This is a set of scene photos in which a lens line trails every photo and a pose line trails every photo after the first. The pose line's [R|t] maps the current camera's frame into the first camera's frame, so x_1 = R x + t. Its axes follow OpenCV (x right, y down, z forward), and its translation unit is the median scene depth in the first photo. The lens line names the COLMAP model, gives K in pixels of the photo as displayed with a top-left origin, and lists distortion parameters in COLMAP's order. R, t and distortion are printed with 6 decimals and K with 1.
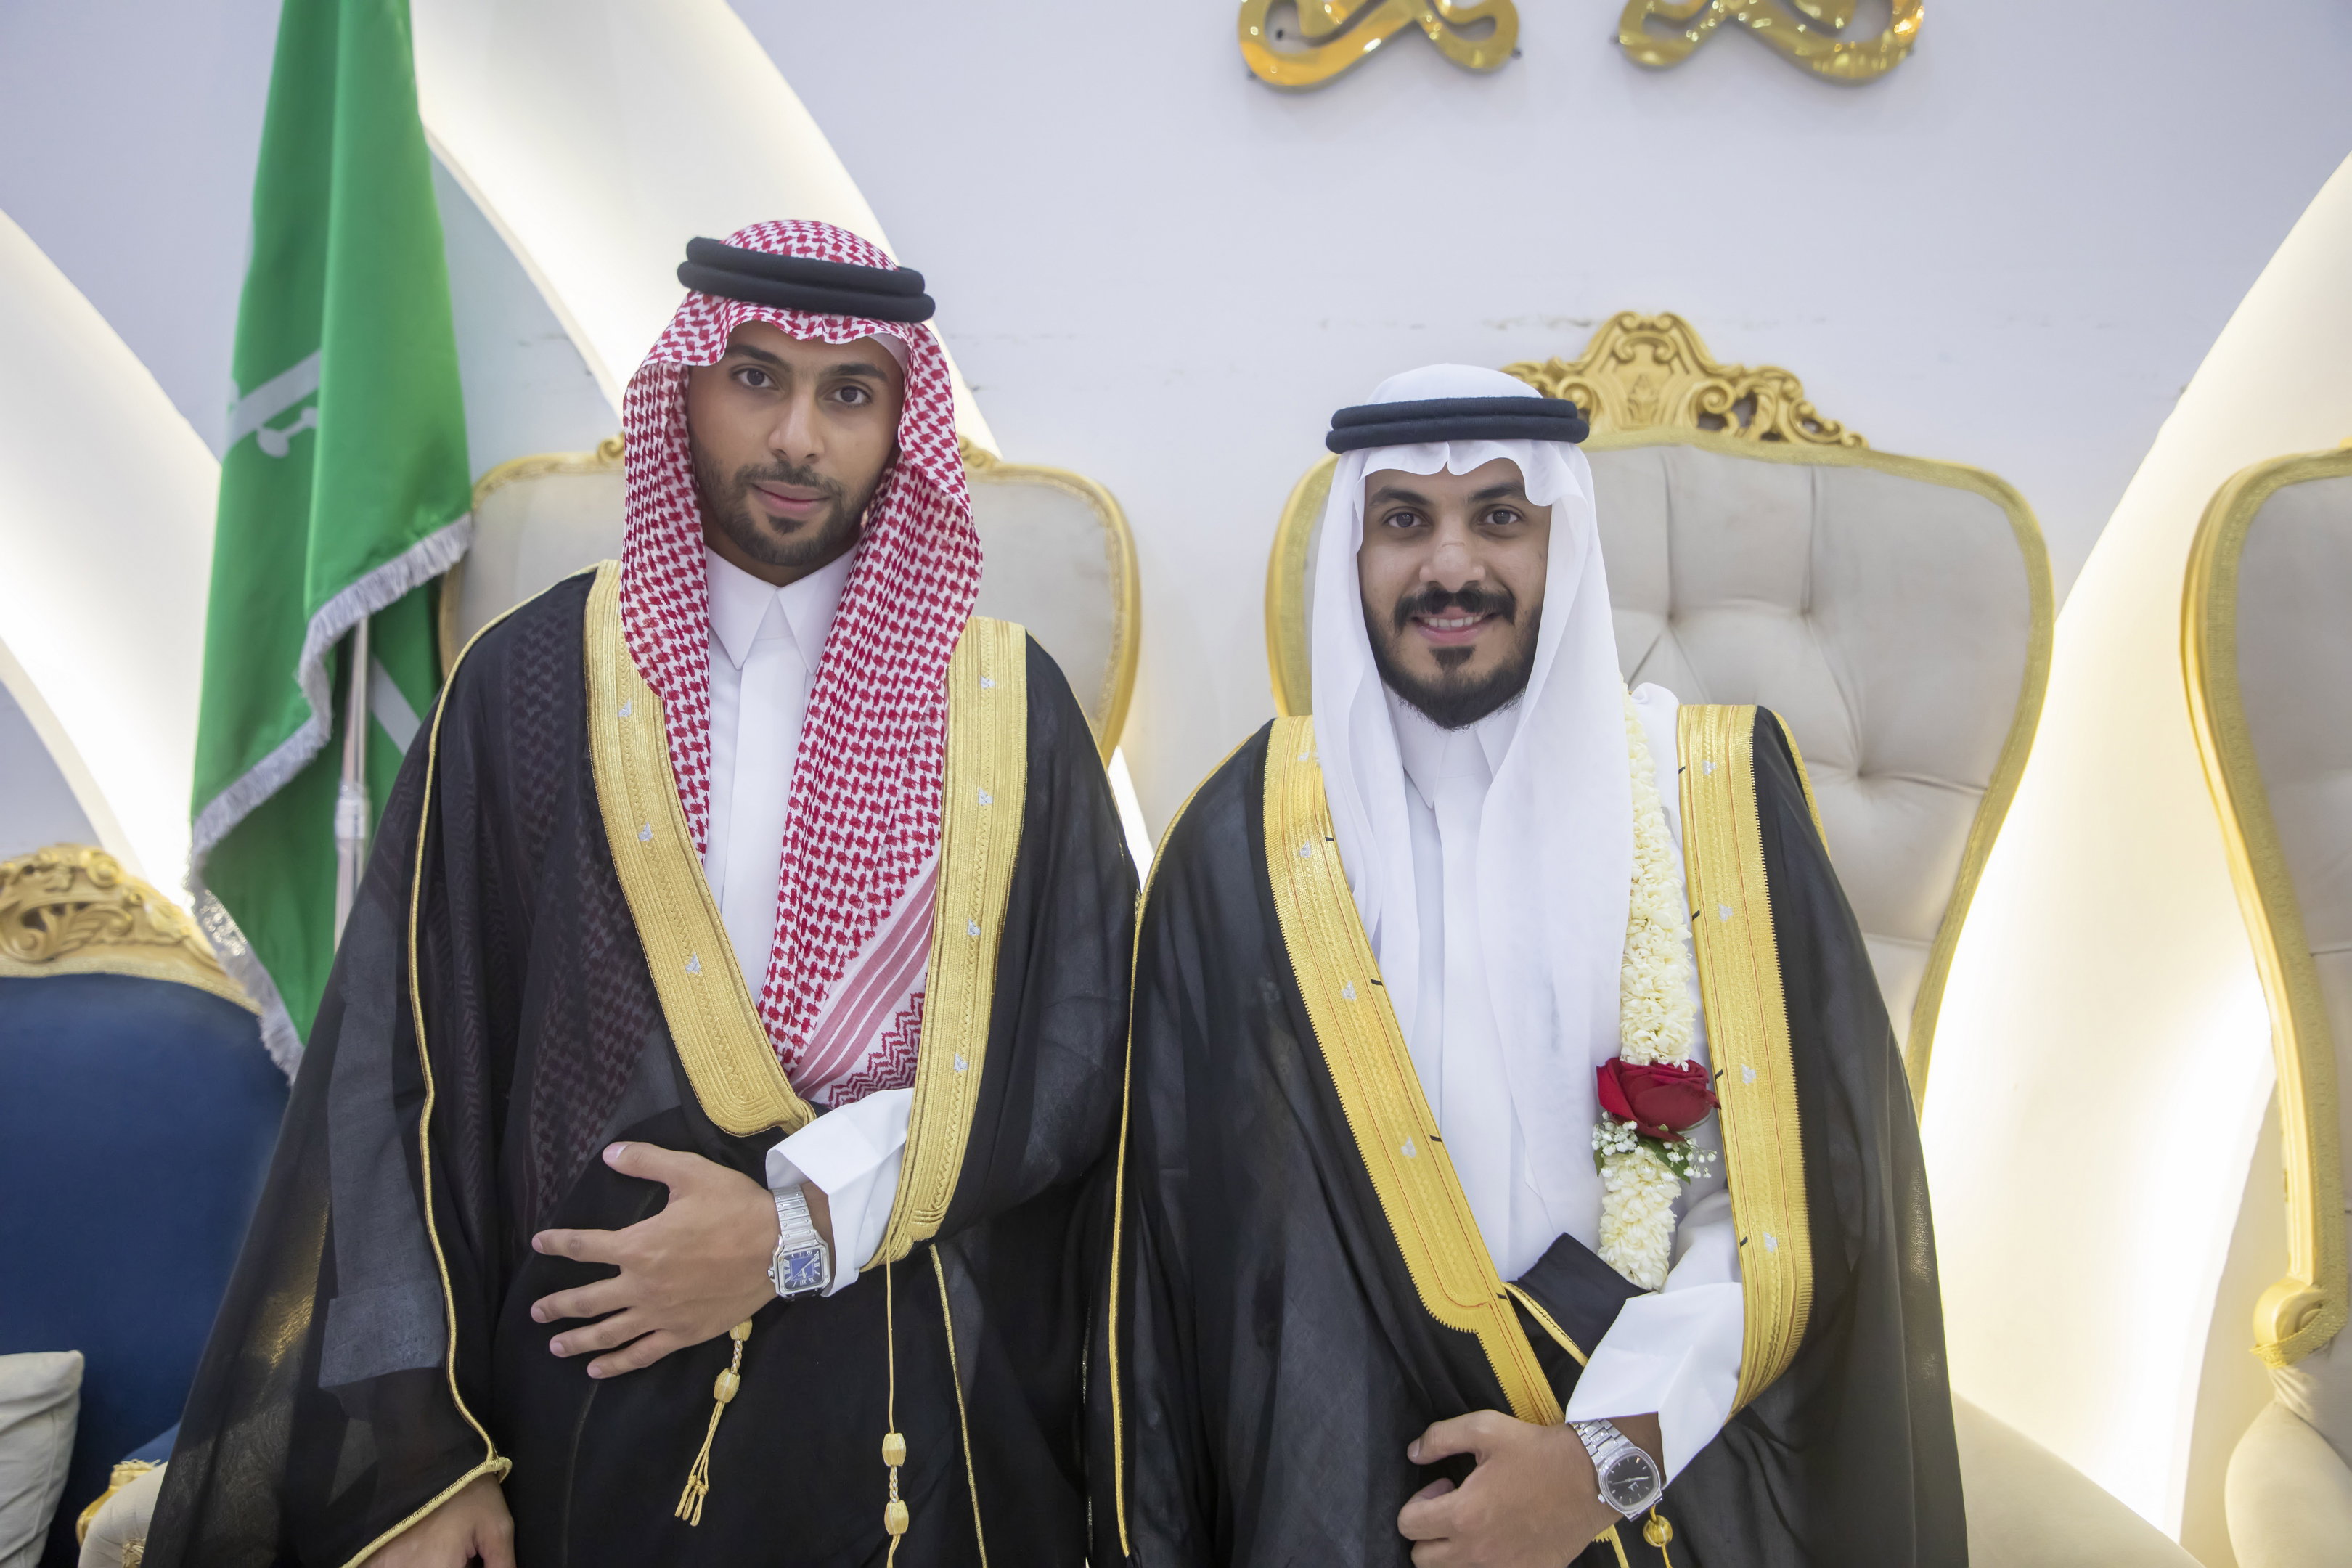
lens RADIAL K [[2425.3, 0, 1153.8], [0, 2425.3, 772.3], [0, 0, 1]] dist [0.053500, 0.000000]
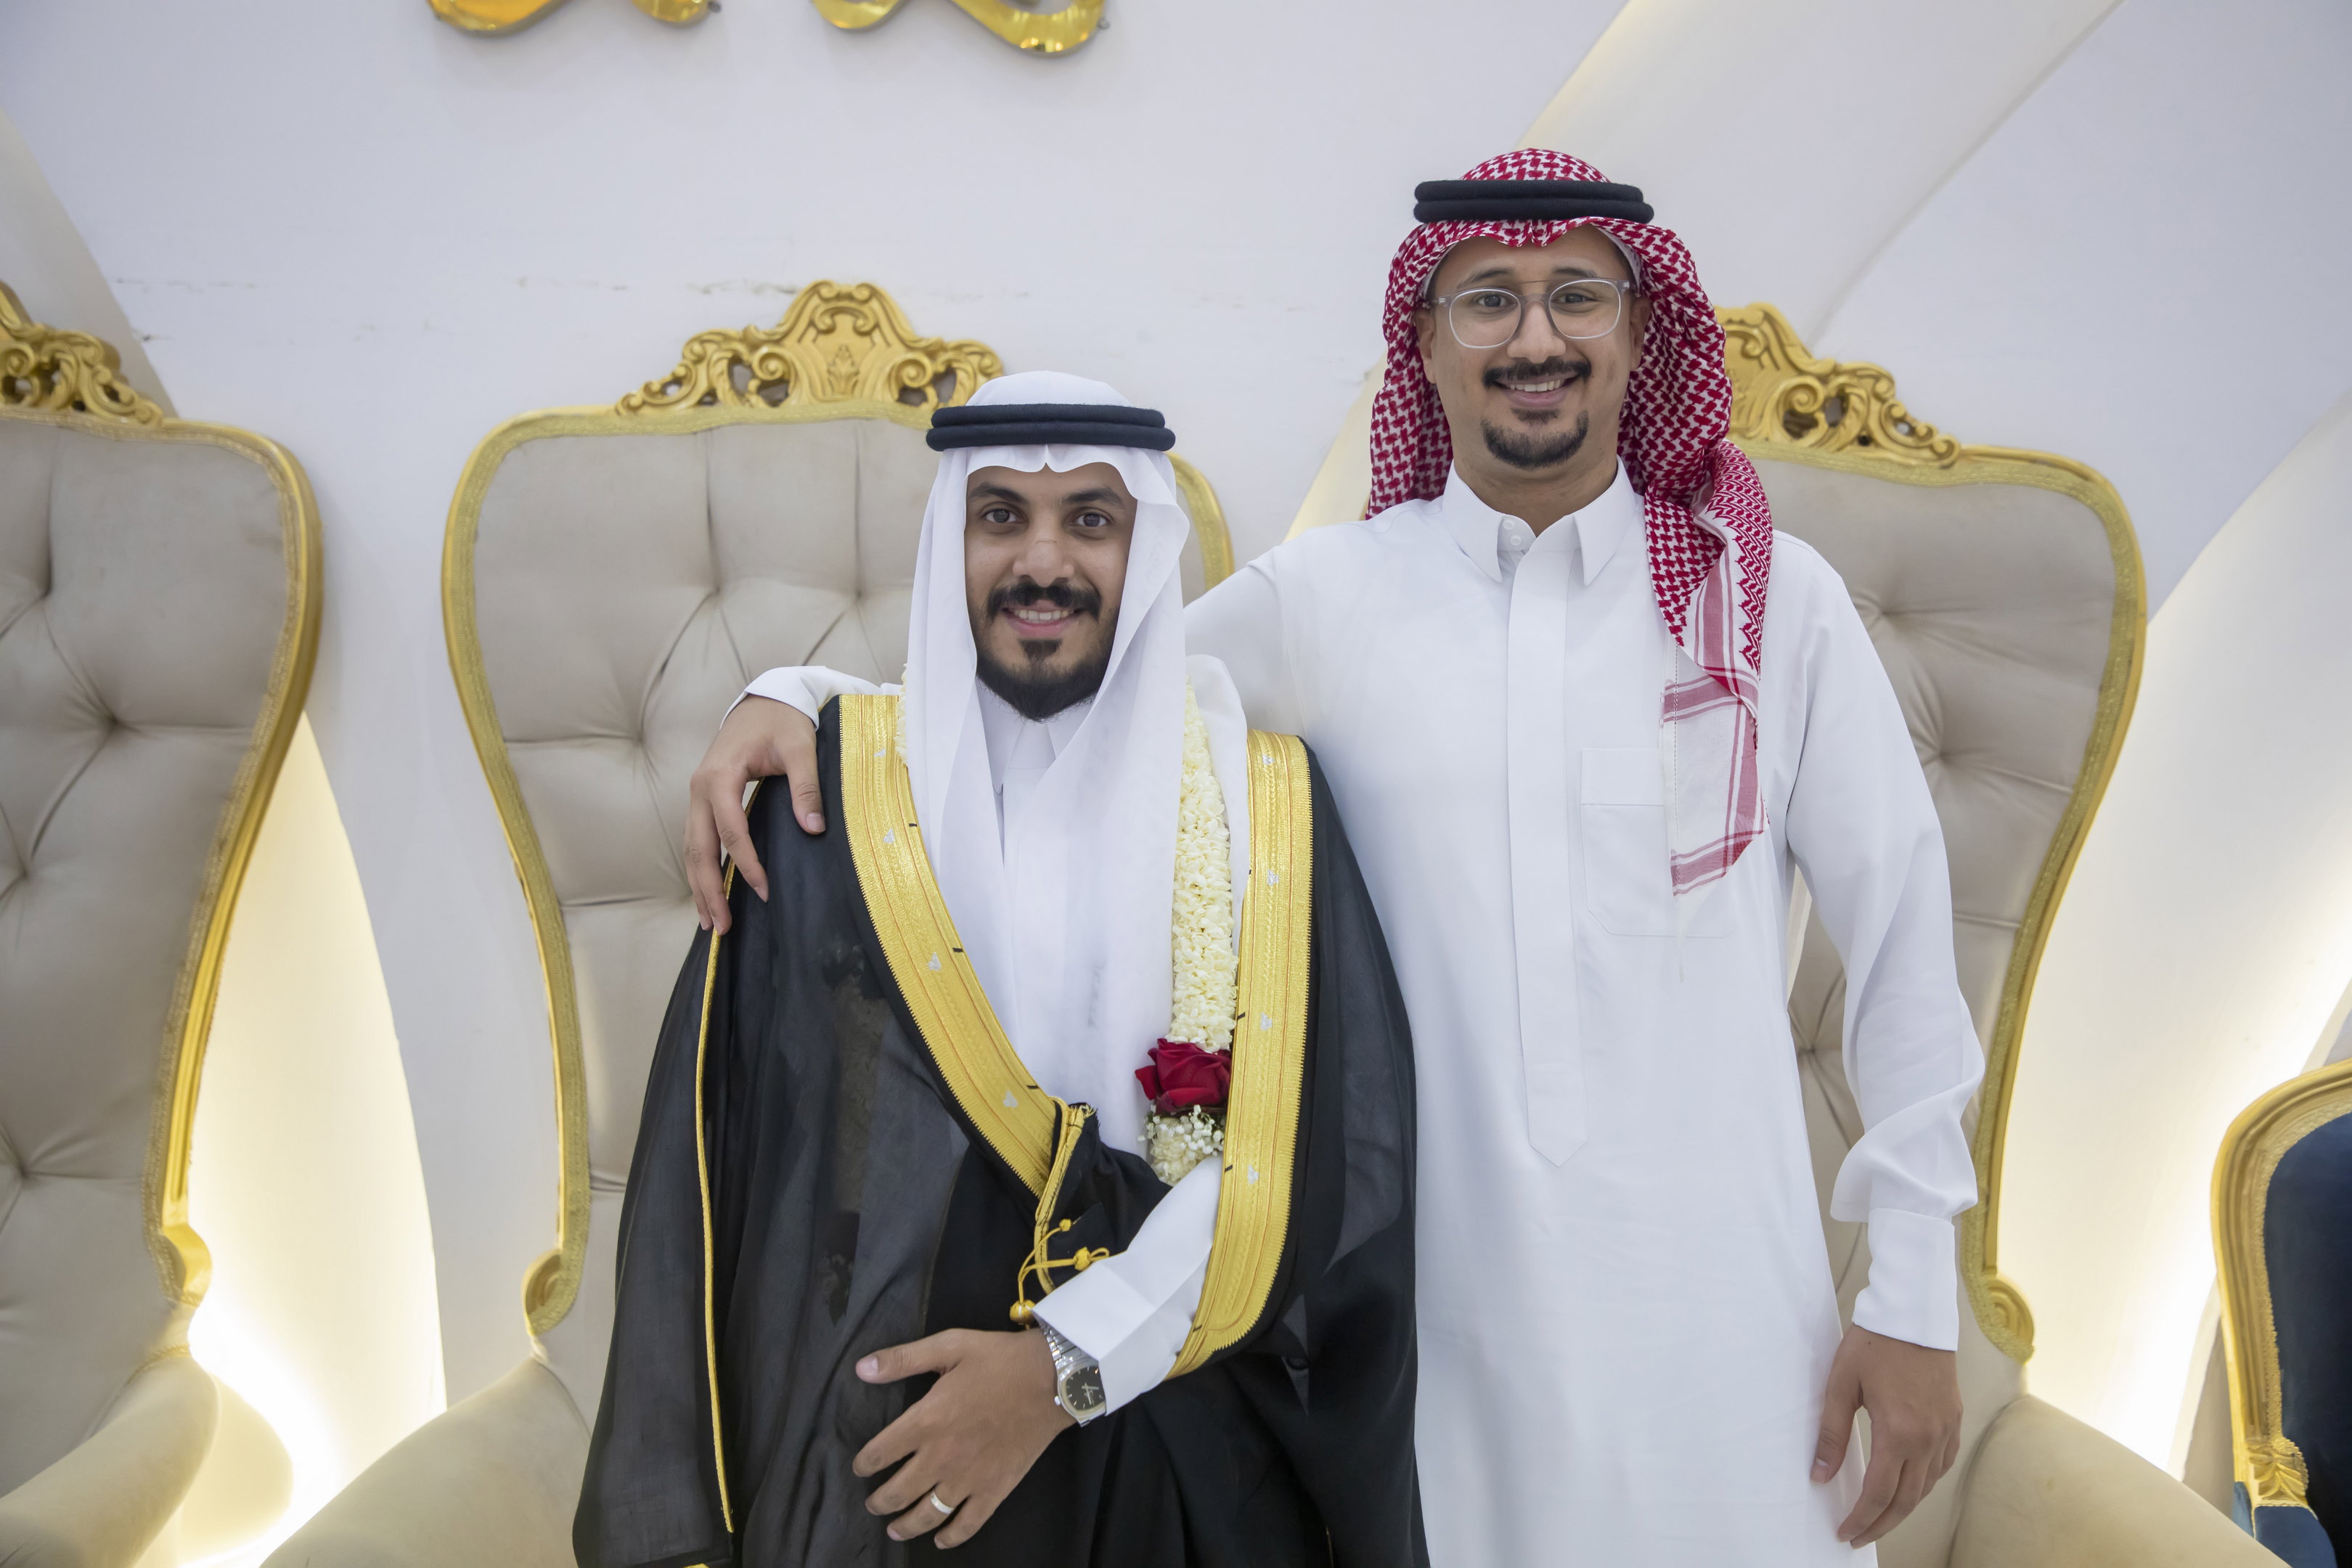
lens RADIAL K [[3398.8, 0, 1169.4], [0, 3398.8, 786.9], [0, 0, 1]] dist [0.178750, 0.000000]
pose [[0.994050, 0.002709, 0.108894, 0.182736], [-0.001895, 0.999970, -0.007574, 0.023540], [-0.108911, 0.007323, 0.994024, -0.374150]]
